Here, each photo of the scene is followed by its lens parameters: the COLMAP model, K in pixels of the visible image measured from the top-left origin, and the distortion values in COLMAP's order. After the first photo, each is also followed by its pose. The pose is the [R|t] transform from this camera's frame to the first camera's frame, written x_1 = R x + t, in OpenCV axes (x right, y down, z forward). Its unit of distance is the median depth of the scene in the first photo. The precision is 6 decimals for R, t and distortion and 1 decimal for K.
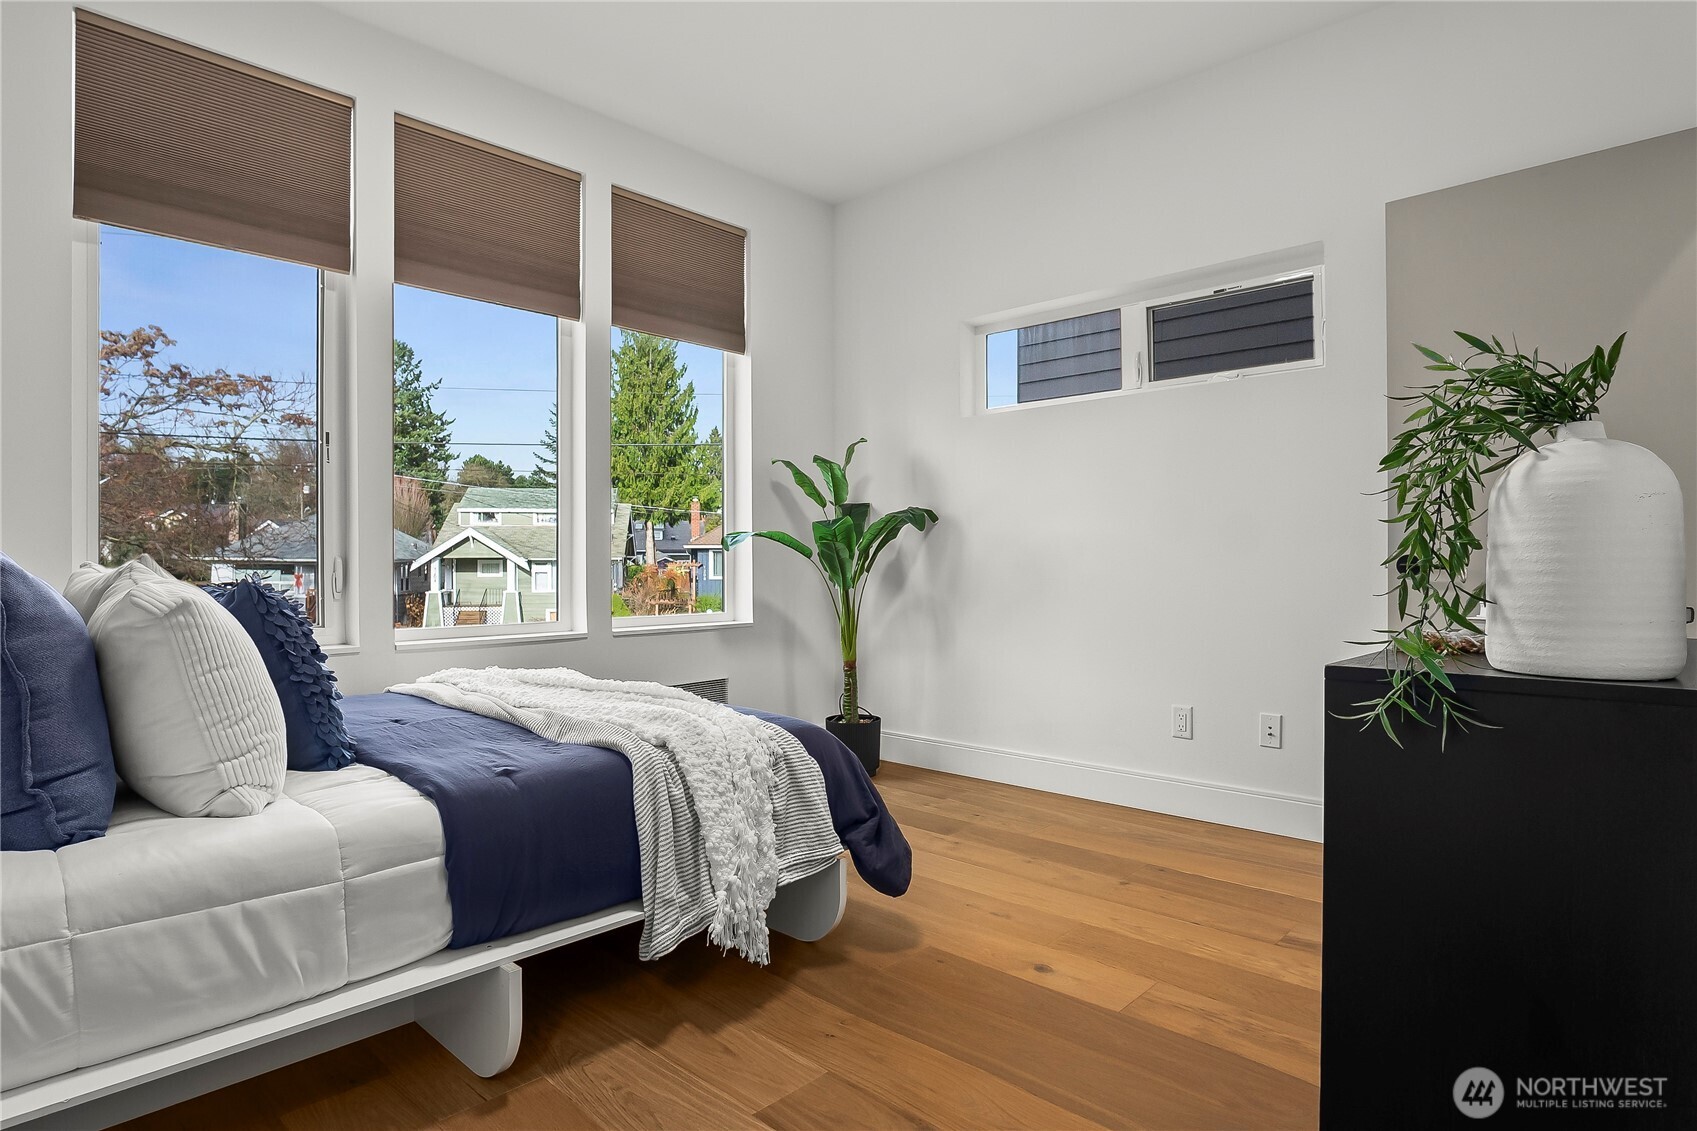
lens RADIAL K [[916.7, 0, 847.1], [0, 916.7, 561.8], [0, 0, 1]] dist [-0.023591, 0.001577]
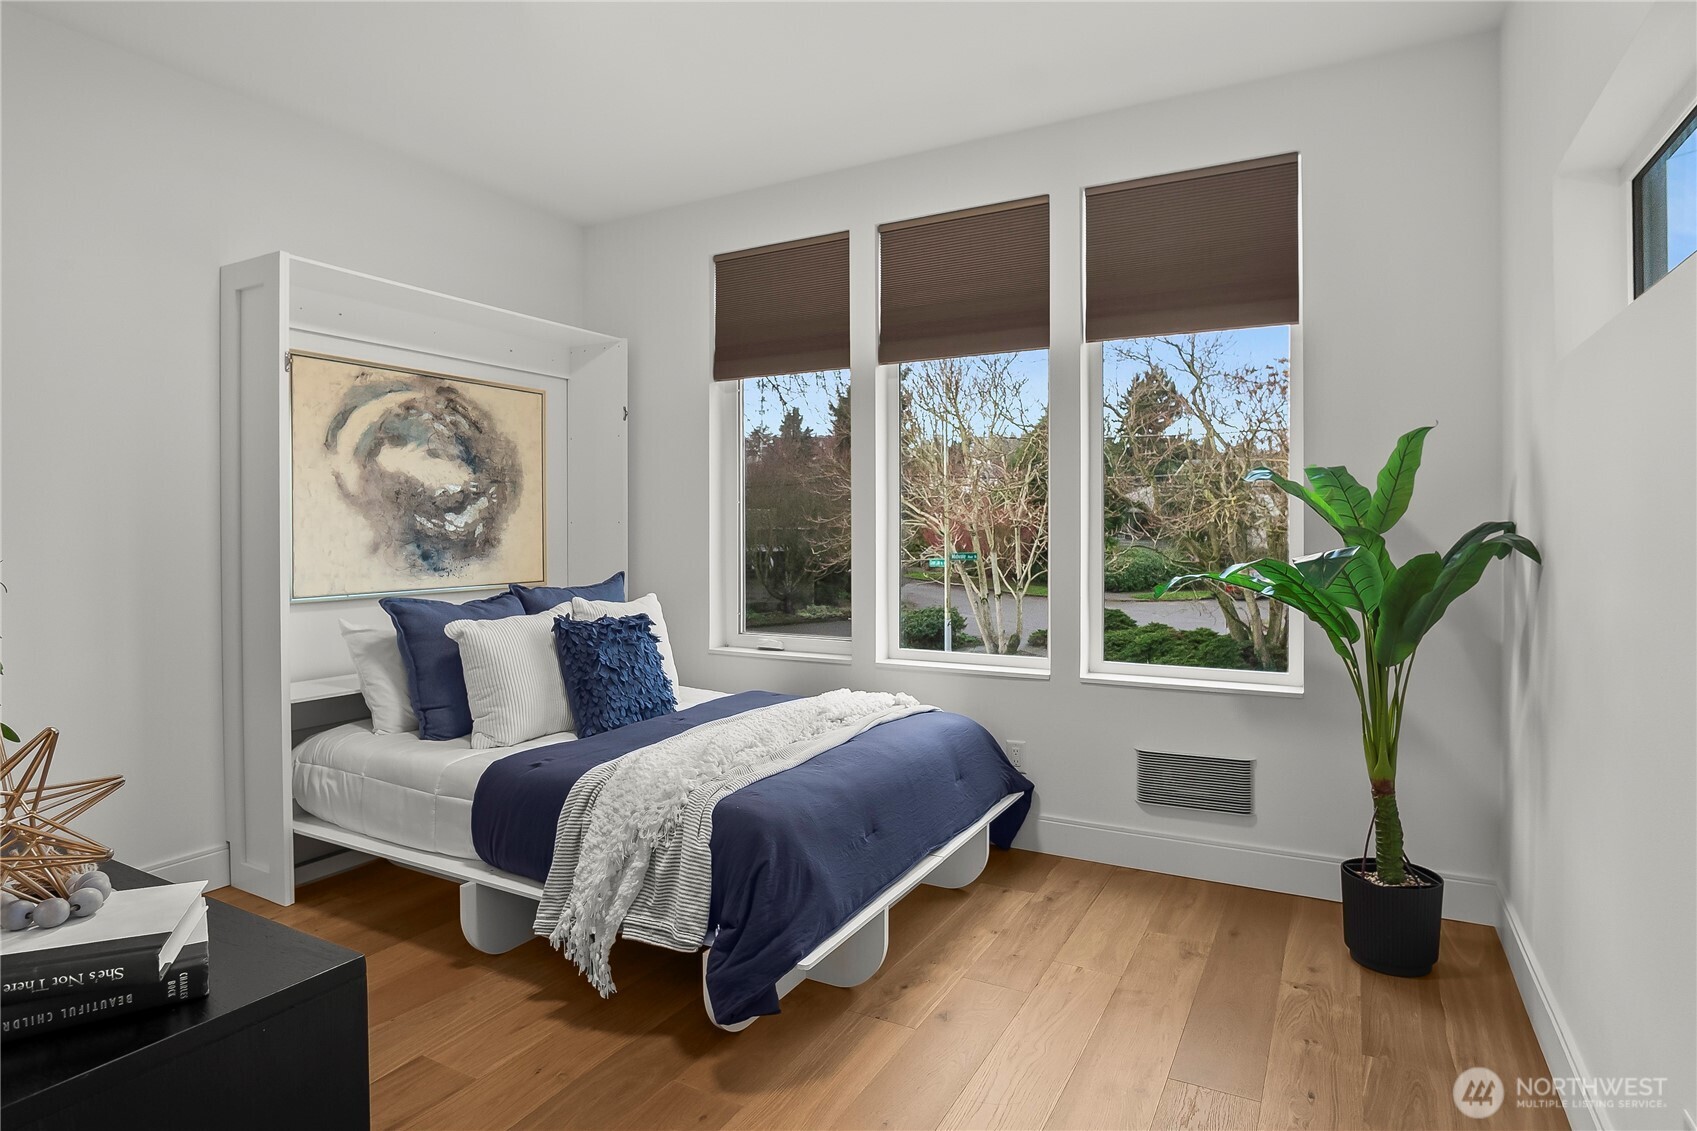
lens RADIAL K [[916.7, 0, 825.8], [0, 916.7, 526.0], [0, 0, 1]] dist [-0.023591, 0.001577]
pose [[0.243543, -0.003230, -0.969885, 0.997378], [0.001965, 0.999994, -0.002837, -0.129144], [0.969888, -0.001215, 0.243547, 0.921987]]
